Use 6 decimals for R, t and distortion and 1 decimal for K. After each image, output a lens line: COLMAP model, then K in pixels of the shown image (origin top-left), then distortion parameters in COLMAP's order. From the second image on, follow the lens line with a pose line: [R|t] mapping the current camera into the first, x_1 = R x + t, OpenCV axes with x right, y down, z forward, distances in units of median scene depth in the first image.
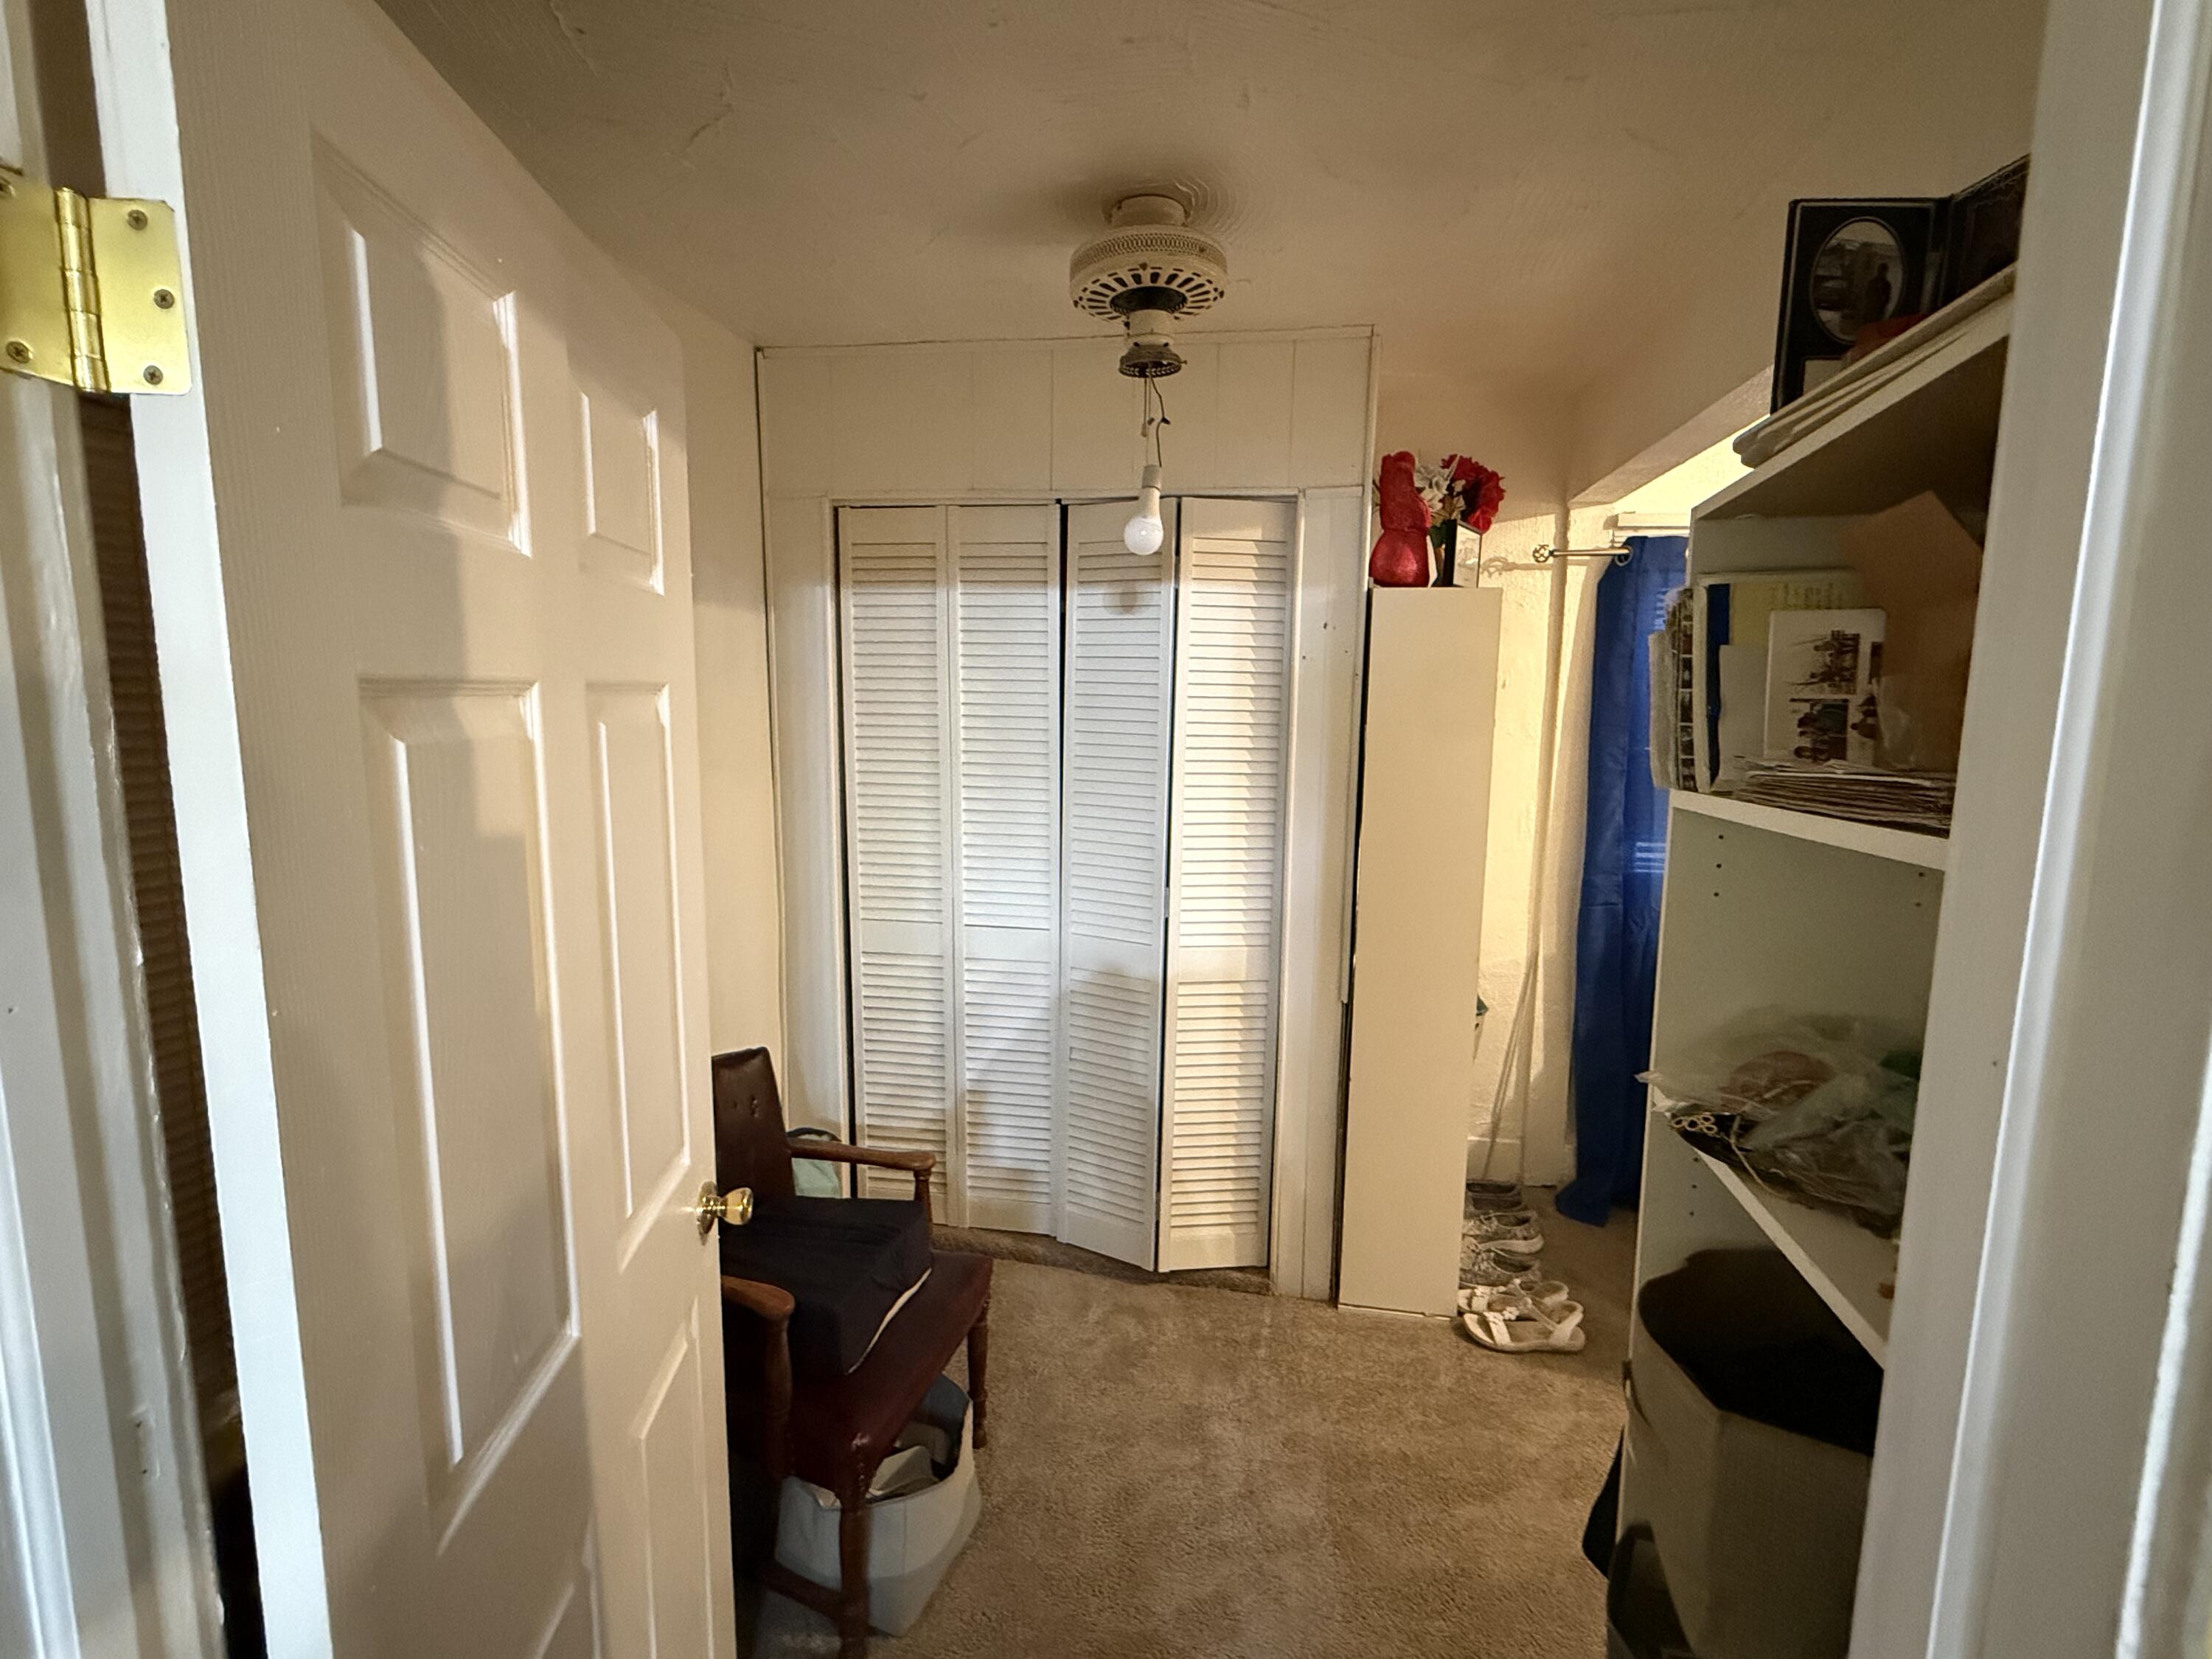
lens RADIAL K [[1014.1, 0, 1106.0], [0, 1014.1, 829.5], [0, 0, 1]] dist [-0.002042, 0.000026]
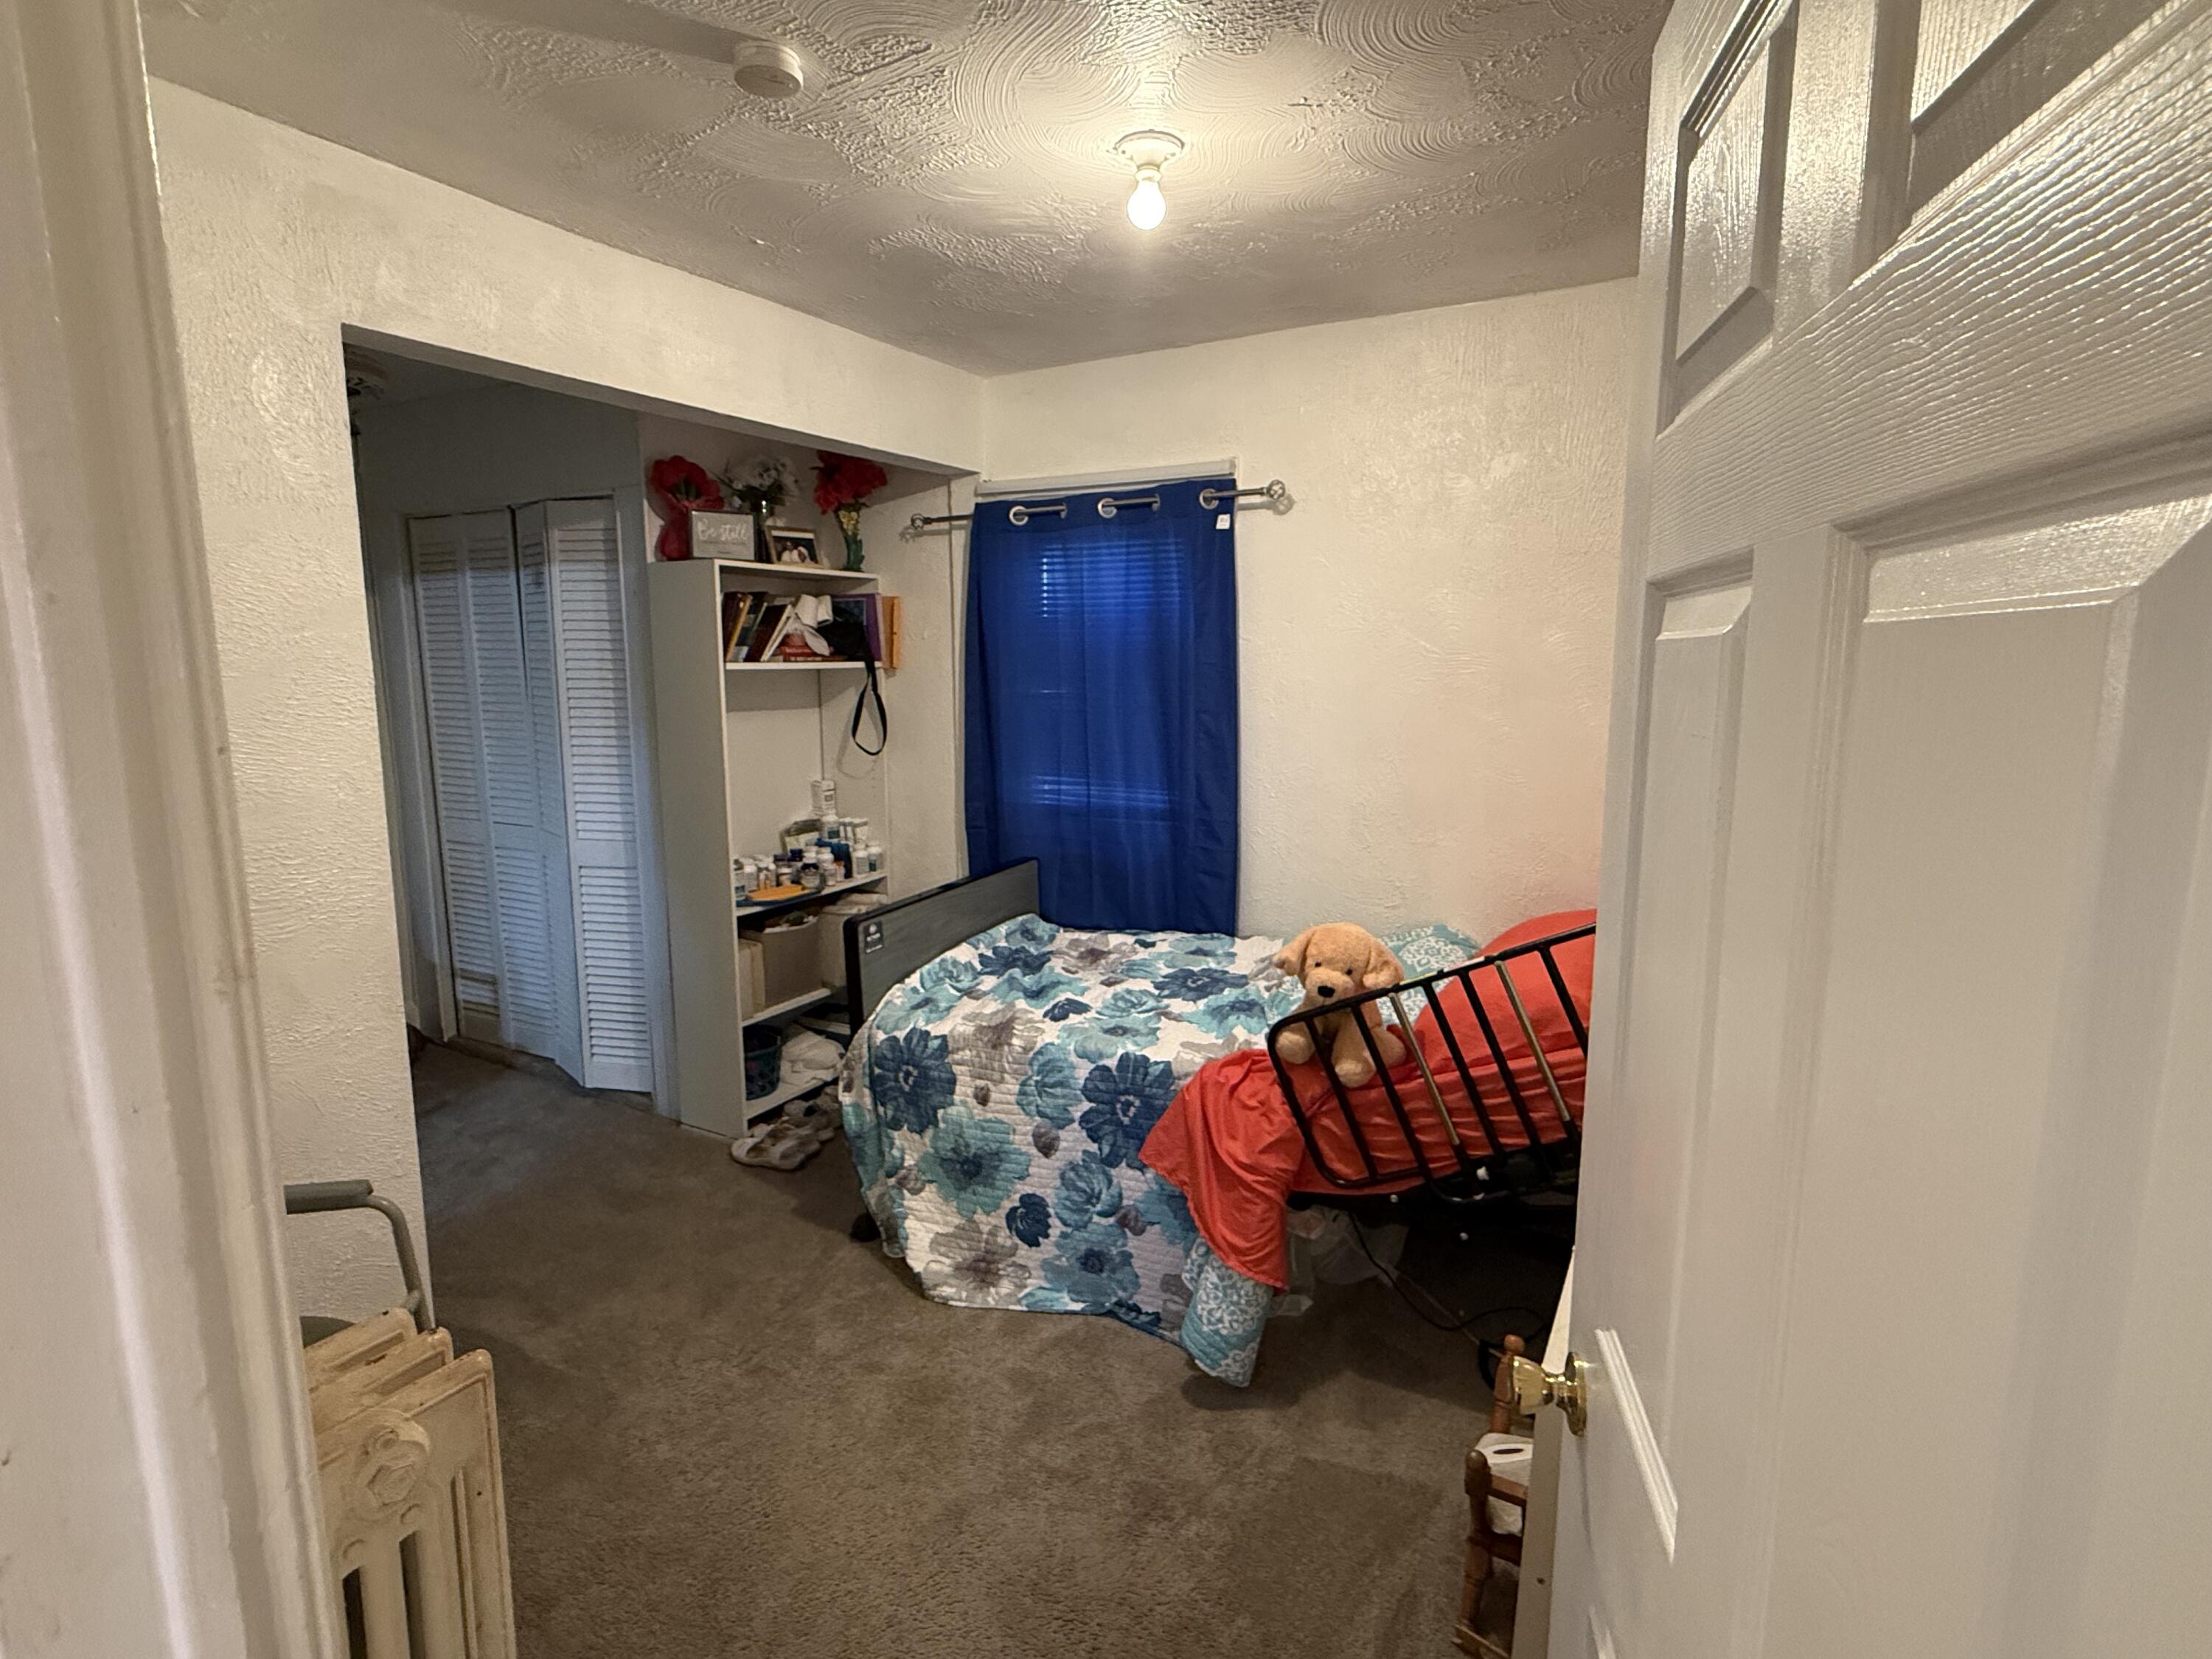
lens RADIAL K [[1126.7, 0, 1175.2], [0, 1126.7, 837.5], [0, 0, 1]] dist [-0.001148, -0.000696]
pose [[0.950938, 0.033597, -0.307552, 1.230031], [-0.026564, 0.999282, 0.027027, 0.051076], [0.308239, -0.017531, 0.951147, -0.155821]]
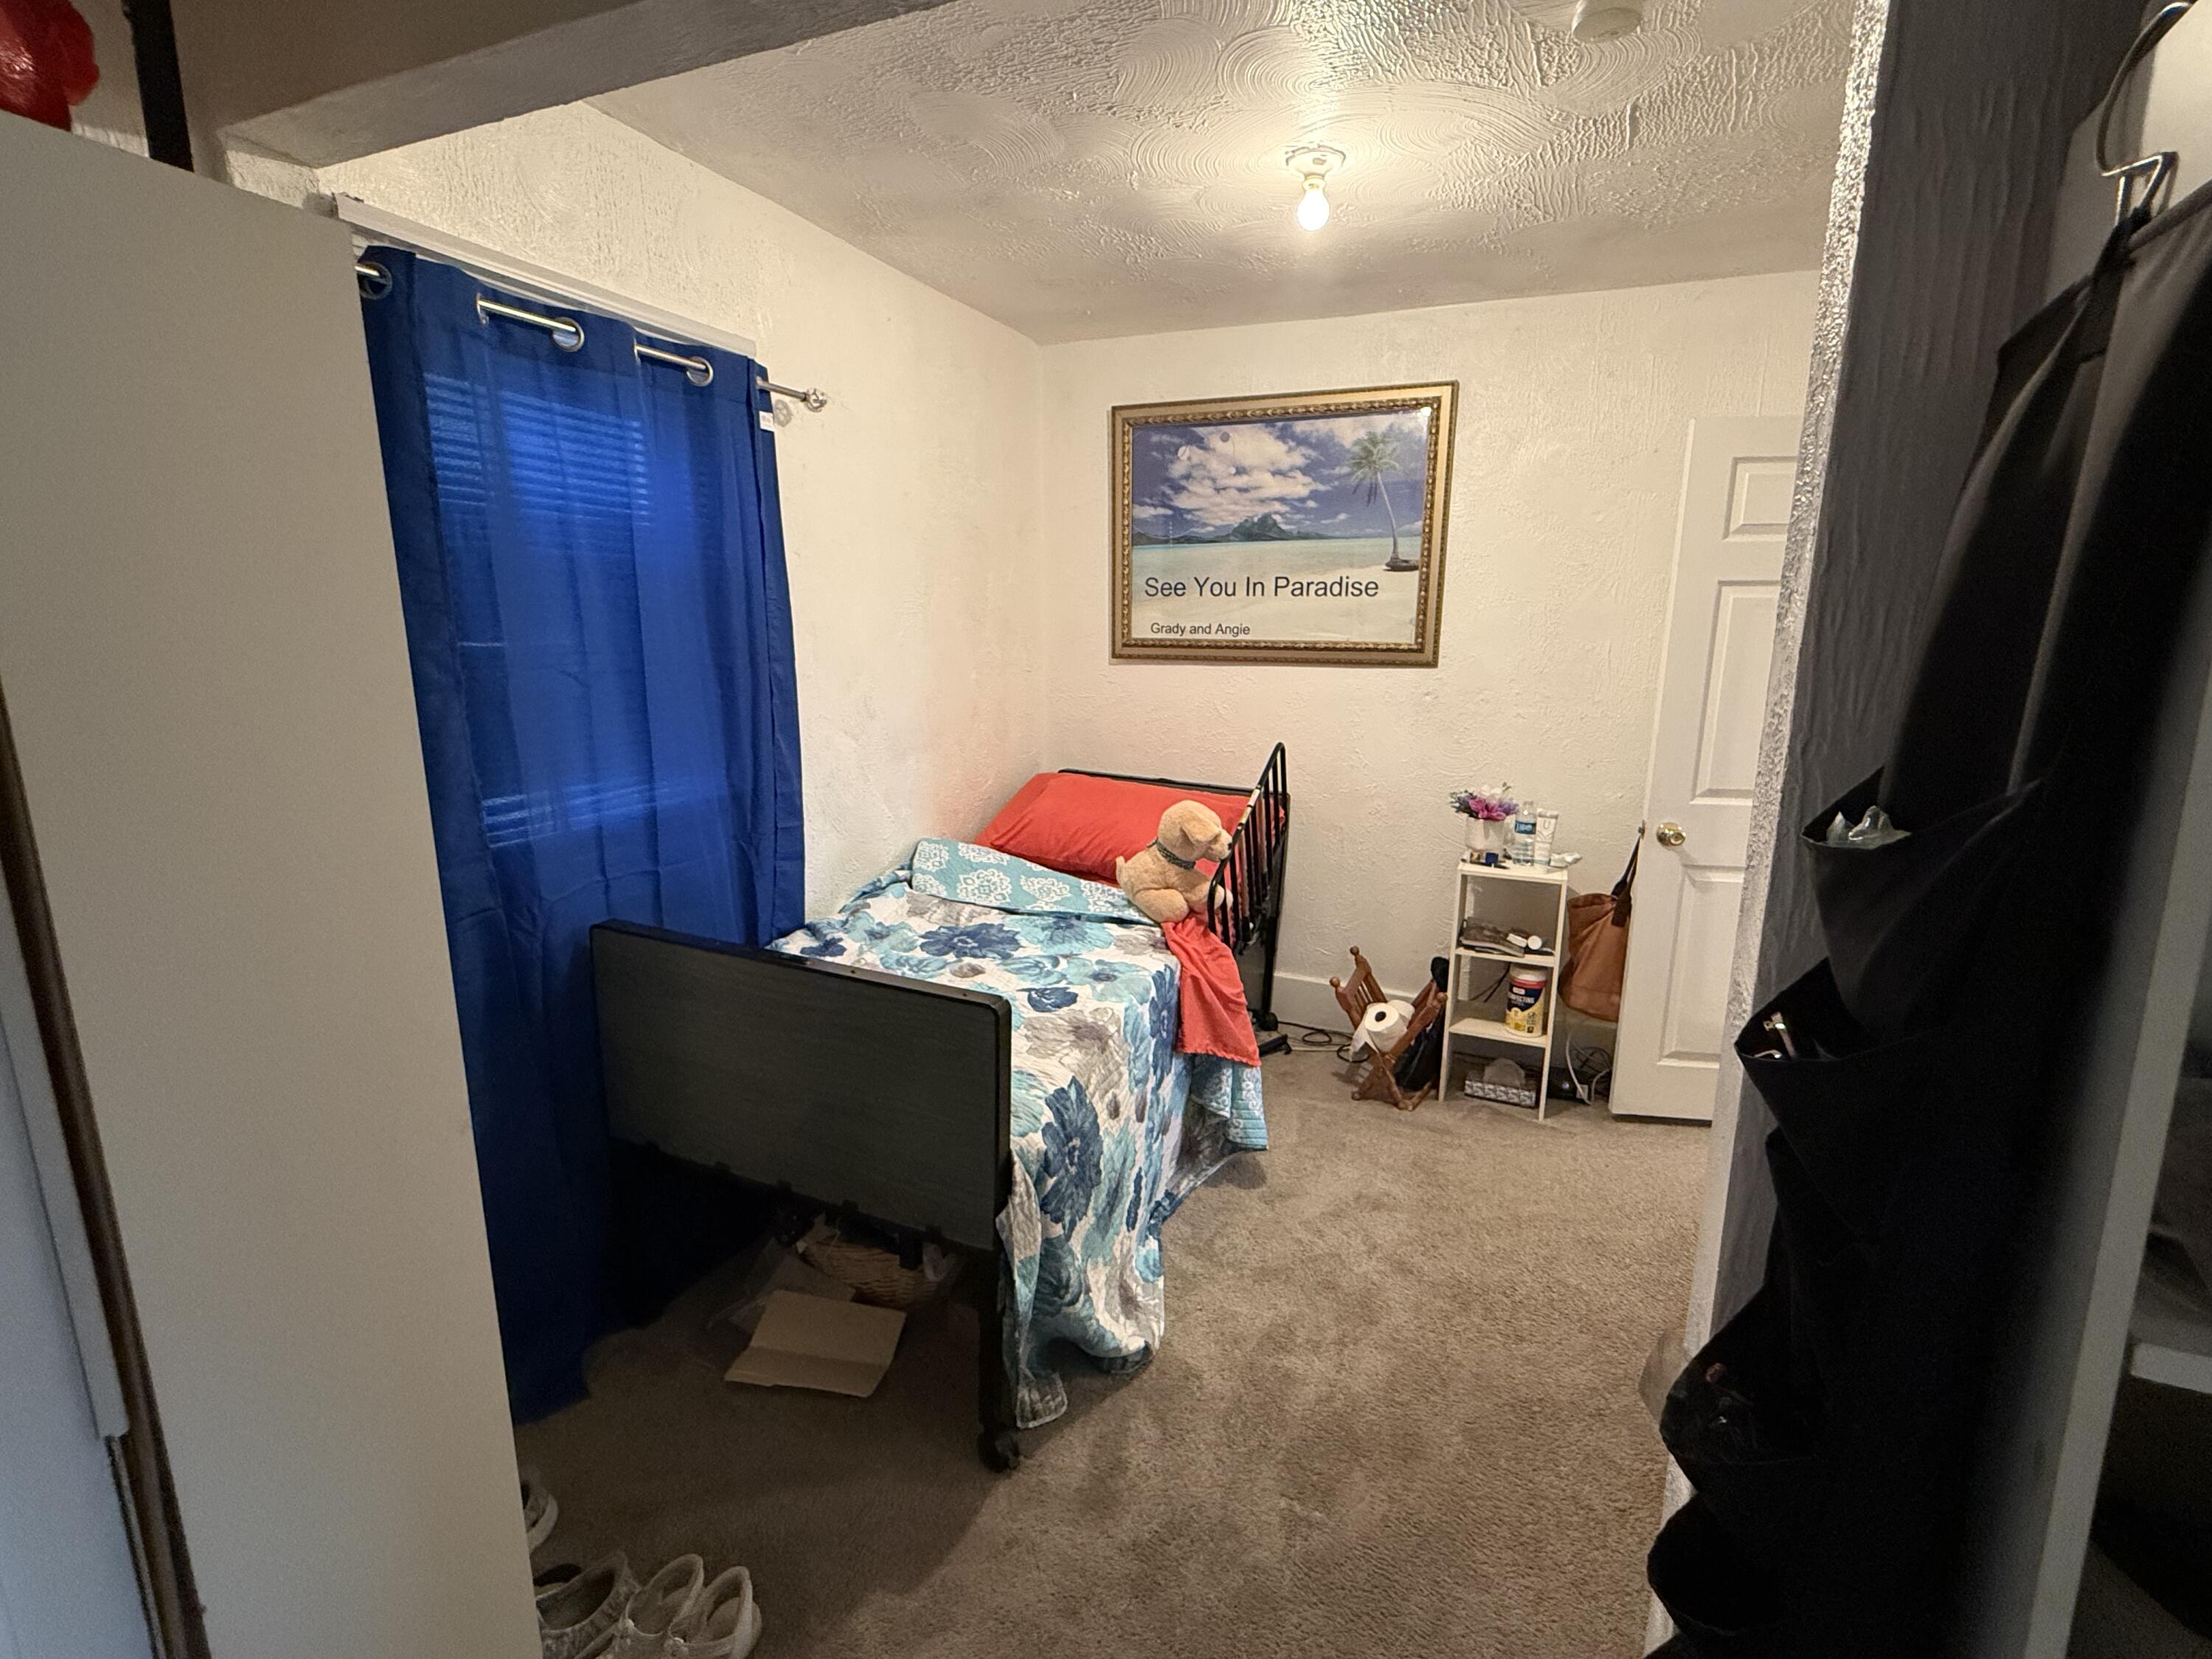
lens RADIAL K [[1014.1, 0, 1106.0], [0, 1014.1, 829.5], [0, 0, 1]] dist [-0.002042, 0.000026]
pose [[0.254792, -0.211291, 0.943630, 0.043575], [0.121374, 0.975107, 0.185567, -0.040889], [-0.959348, 0.067251, 0.274095, 0.535814]]
